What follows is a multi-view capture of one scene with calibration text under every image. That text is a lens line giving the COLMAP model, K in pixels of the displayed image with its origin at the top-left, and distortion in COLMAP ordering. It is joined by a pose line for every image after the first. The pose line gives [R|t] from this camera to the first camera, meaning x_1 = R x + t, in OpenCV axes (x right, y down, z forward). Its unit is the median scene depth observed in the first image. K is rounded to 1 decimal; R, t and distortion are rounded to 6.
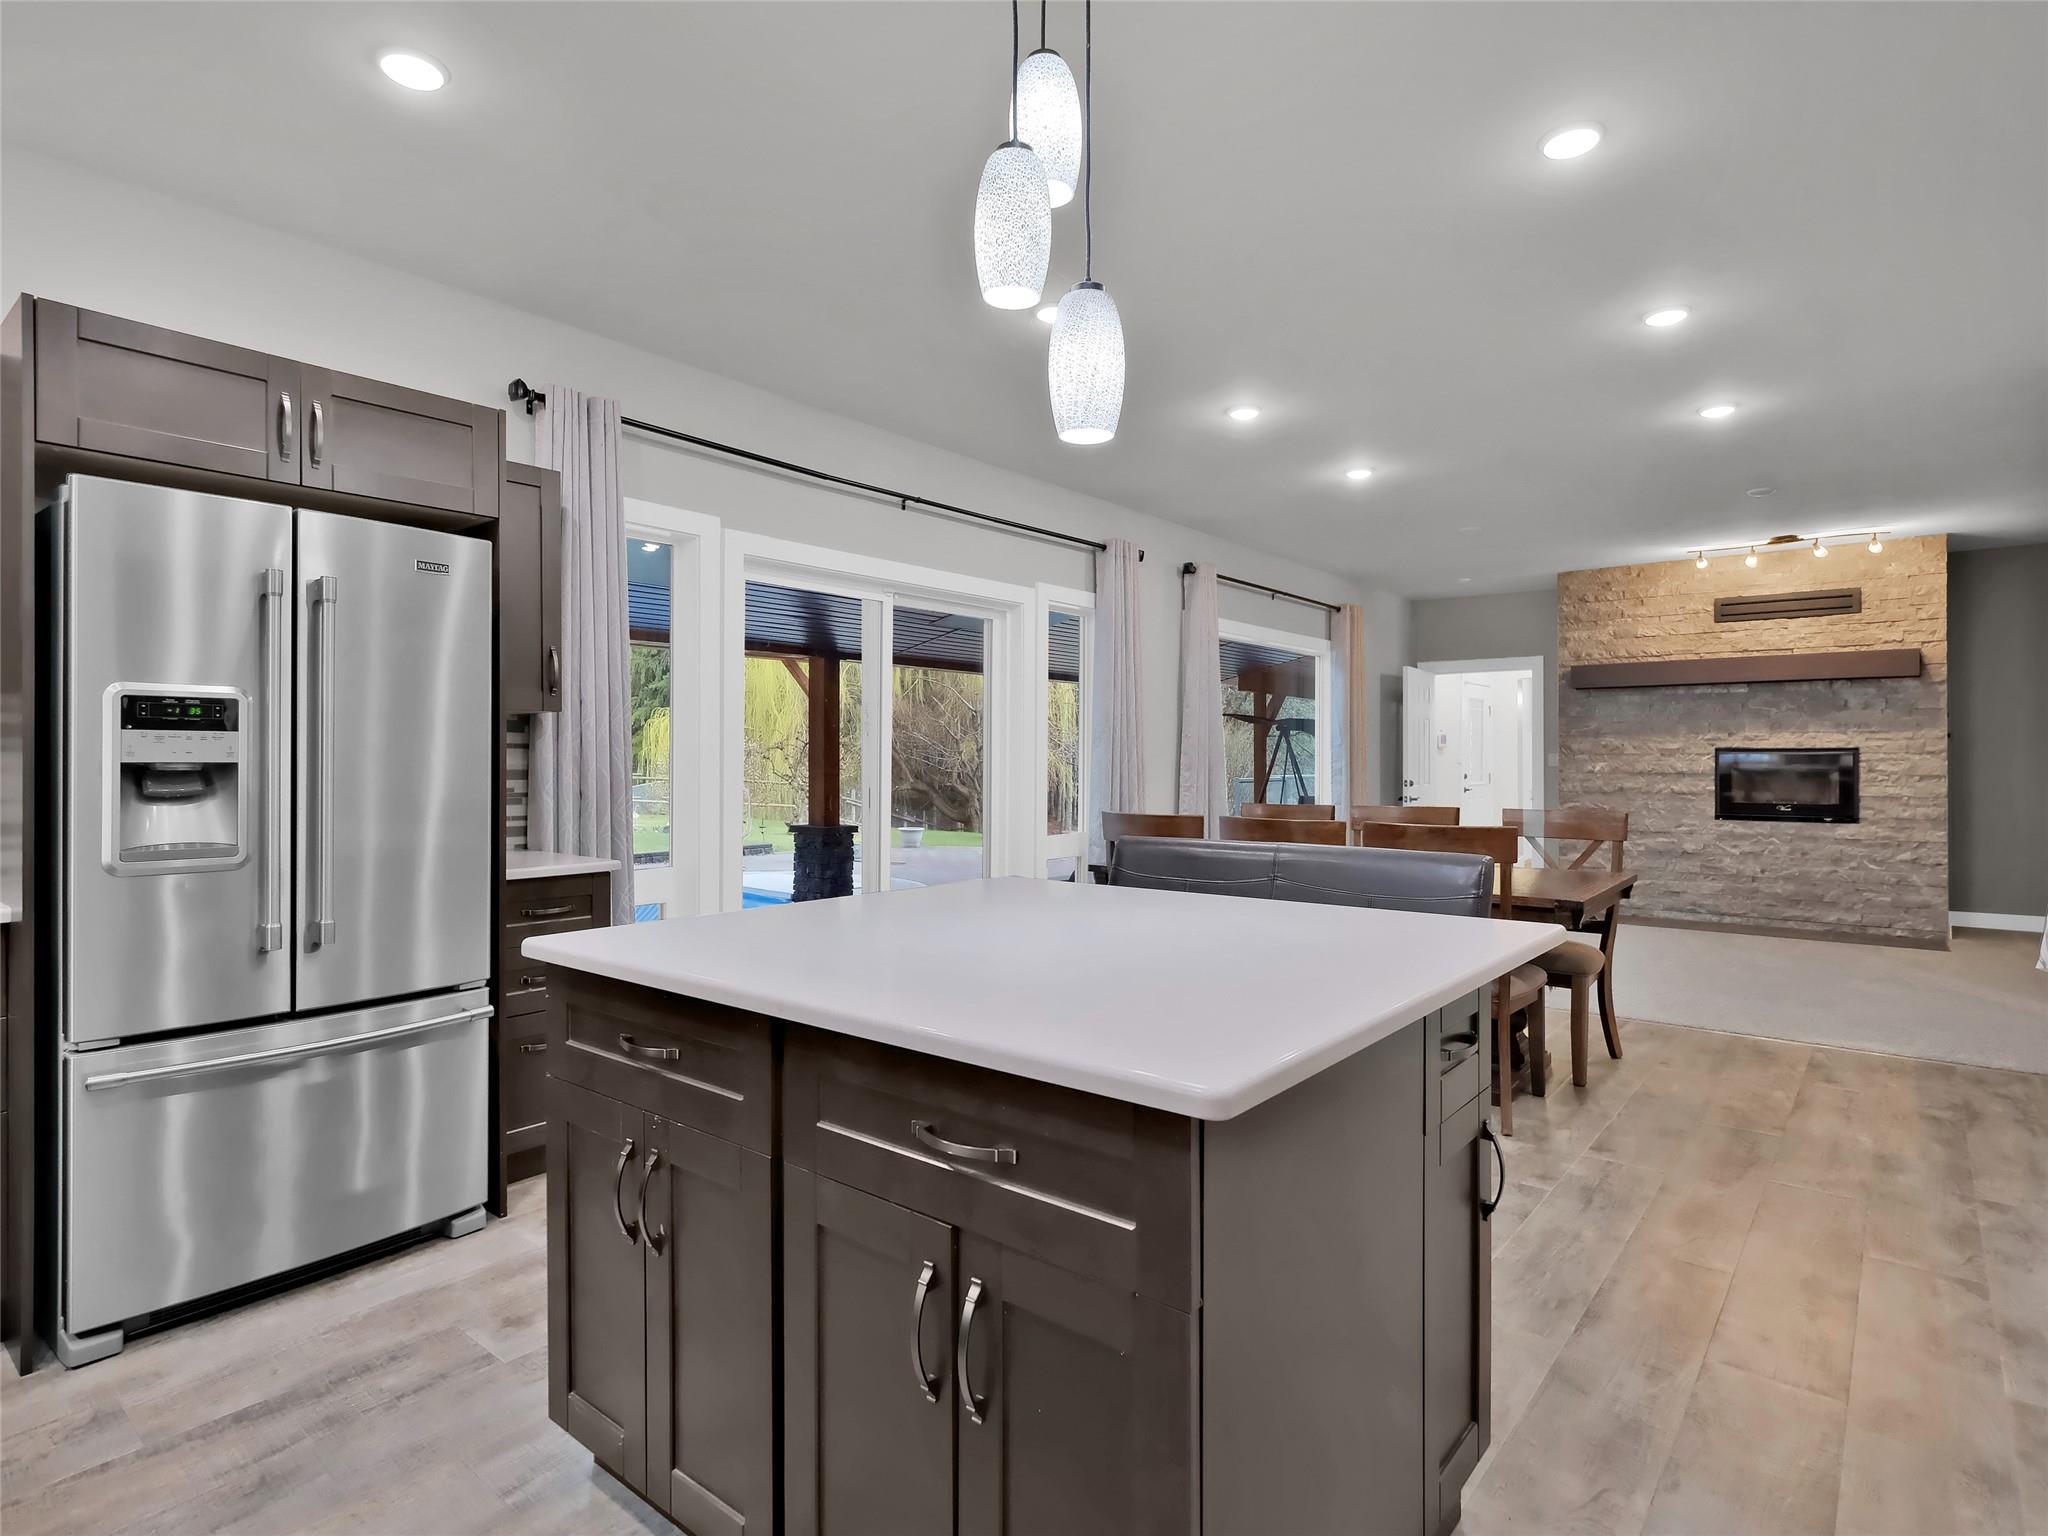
lens RADIAL K [[1058.8, 0, 1009.3], [0, 1058.8, 757.9], [0, 0, 1]] dist [0.003256, -0.003358]
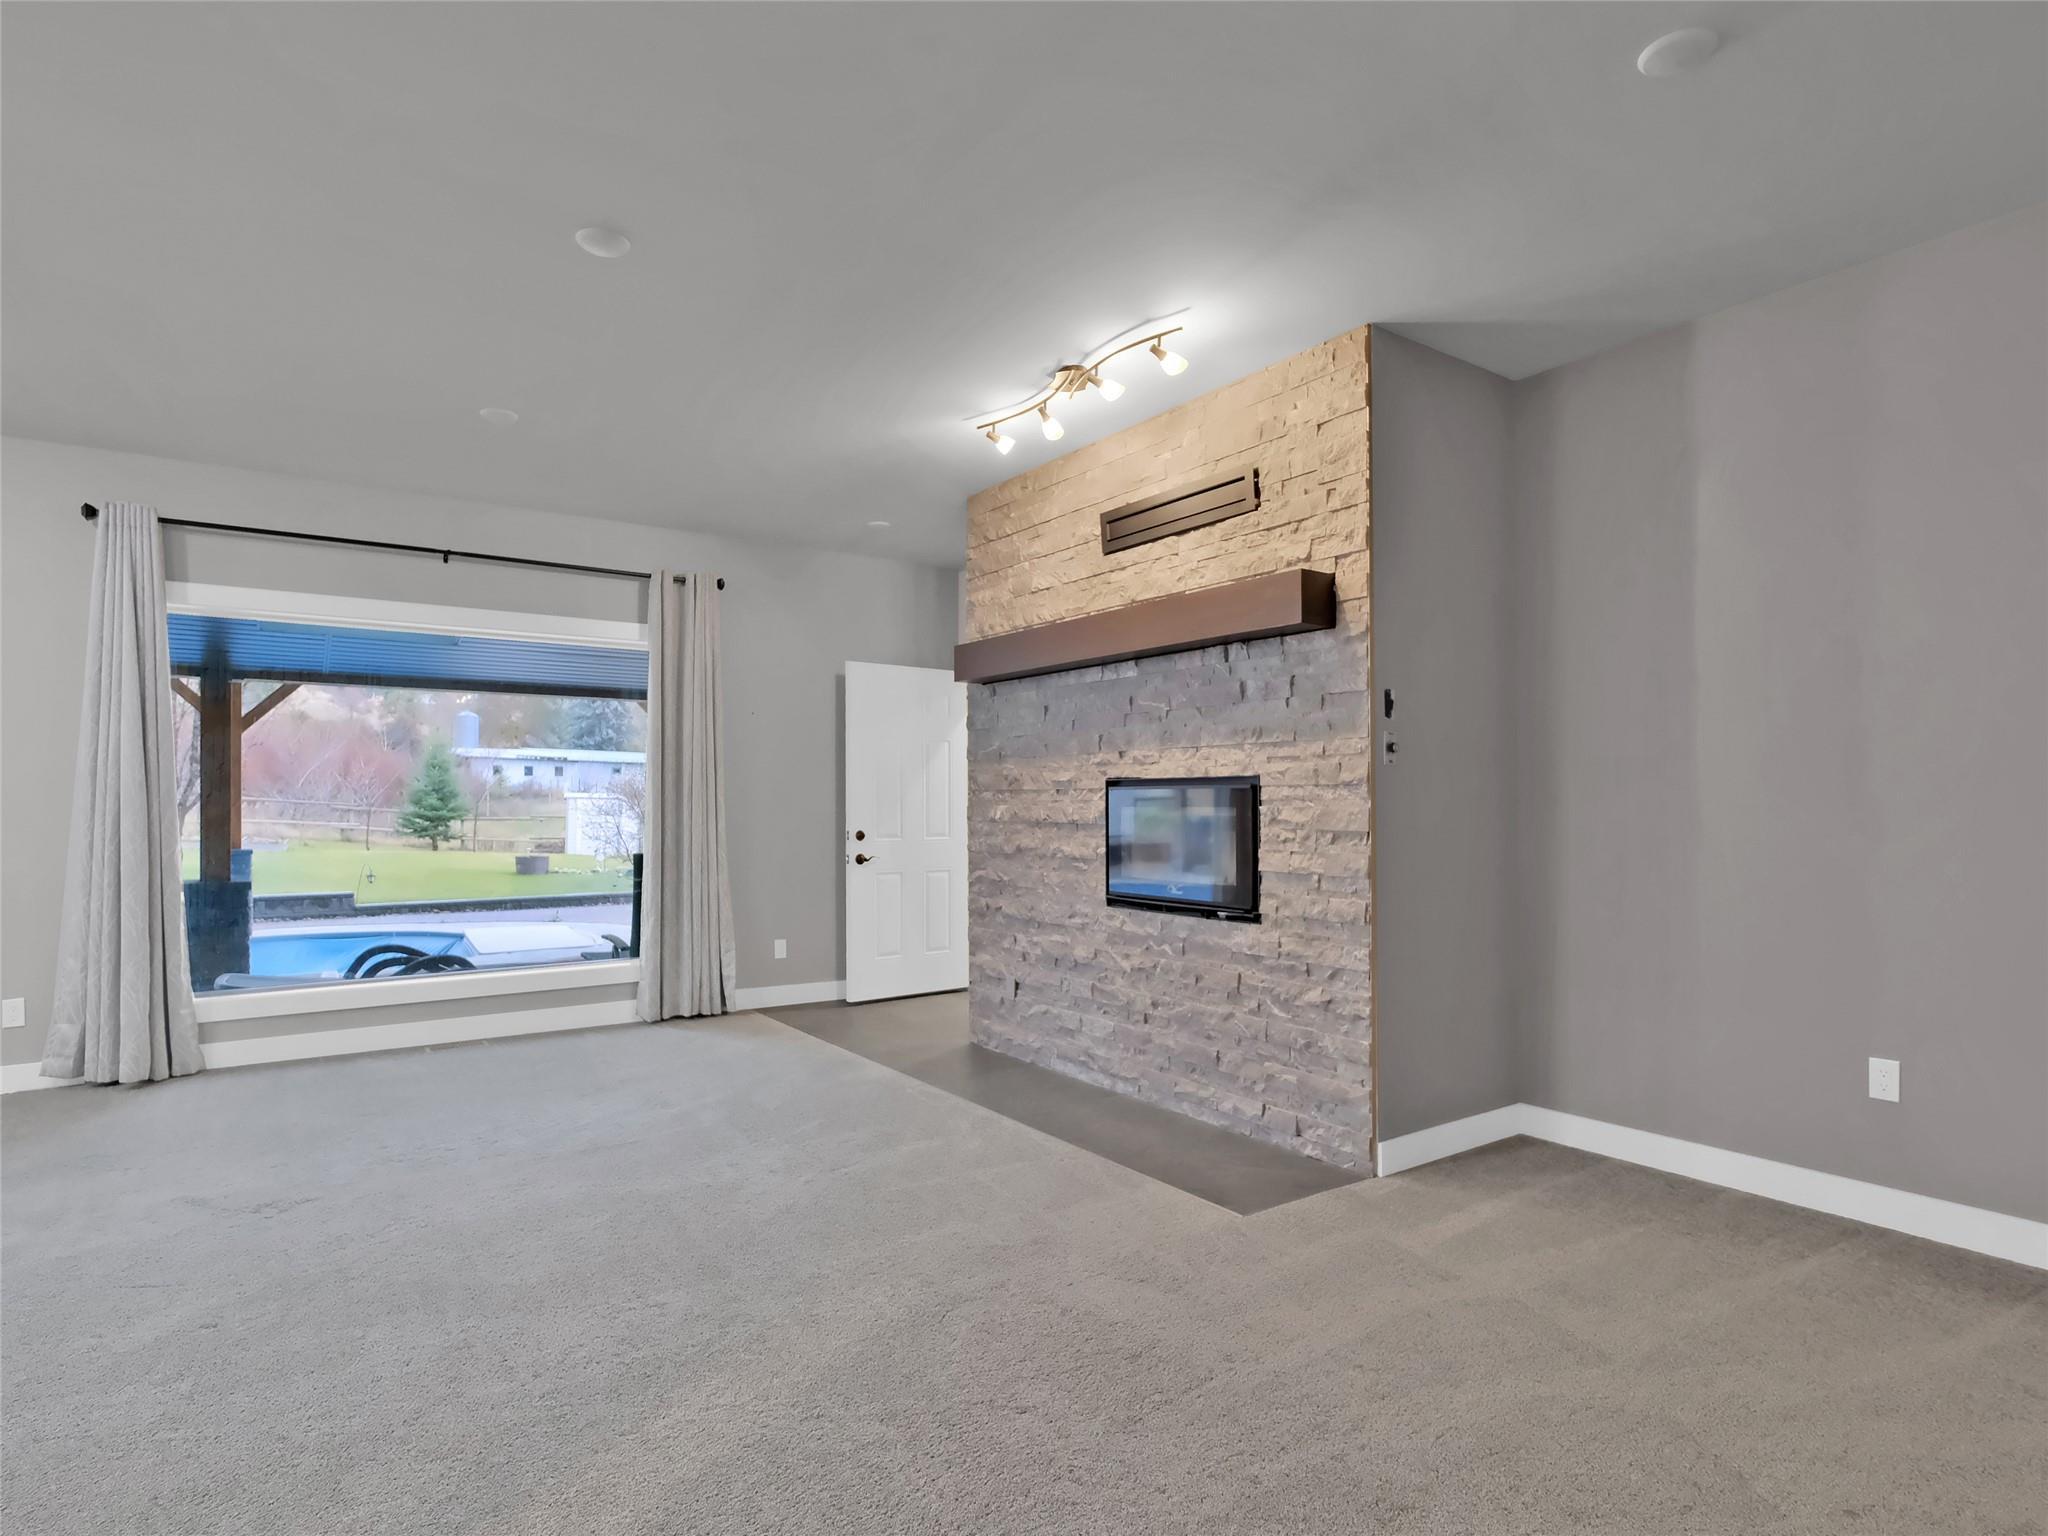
lens RADIAL K [[1058.8, 0, 1058.7], [0, 1058.8, 798.8], [0, 0, 1]] dist [0.003256, -0.003358]
pose [[0.959626, -0.001928, -0.281273, 0.821588], [0.002115, 0.999998, 0.000364, 0.001024], [0.281271, -0.000944, 0.959628, 0.466805]]
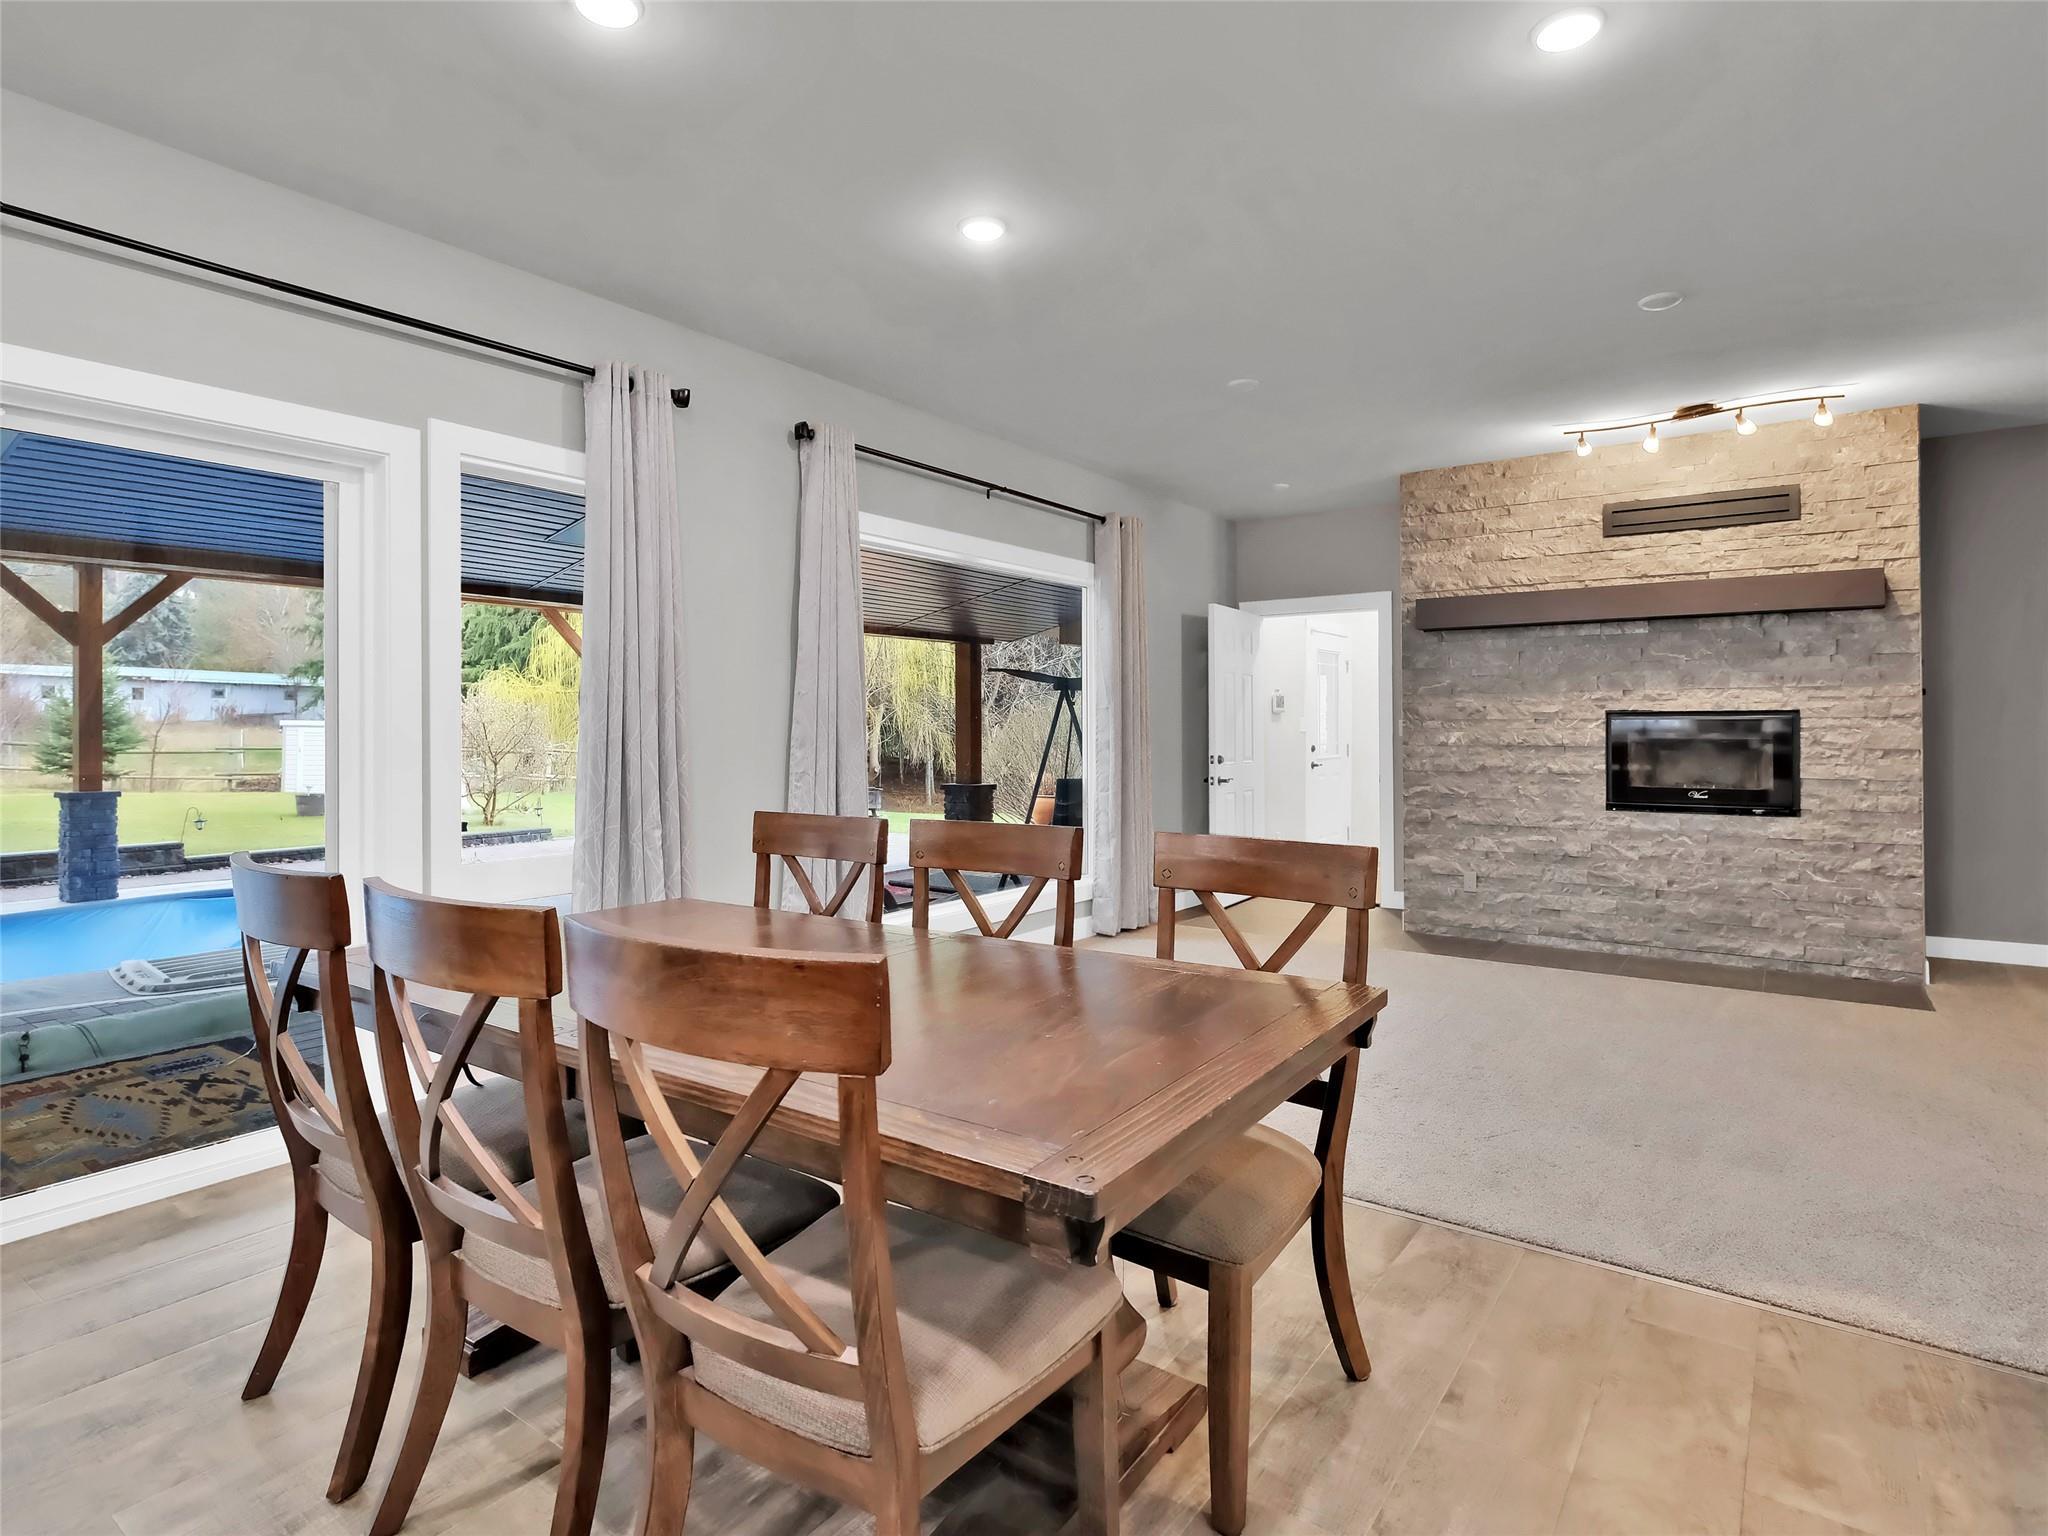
lens RADIAL K [[1058.8, 0, 1013.2], [0, 1058.8, 717.5], [0, 0, 1]] dist [0.003256, -0.003358]
pose [[0.998255, -0.002492, 0.058999, 0.227076], [0.002873, 0.999976, -0.006372, -0.001632], [-0.058981, 0.006530, 0.998238, 0.312054]]
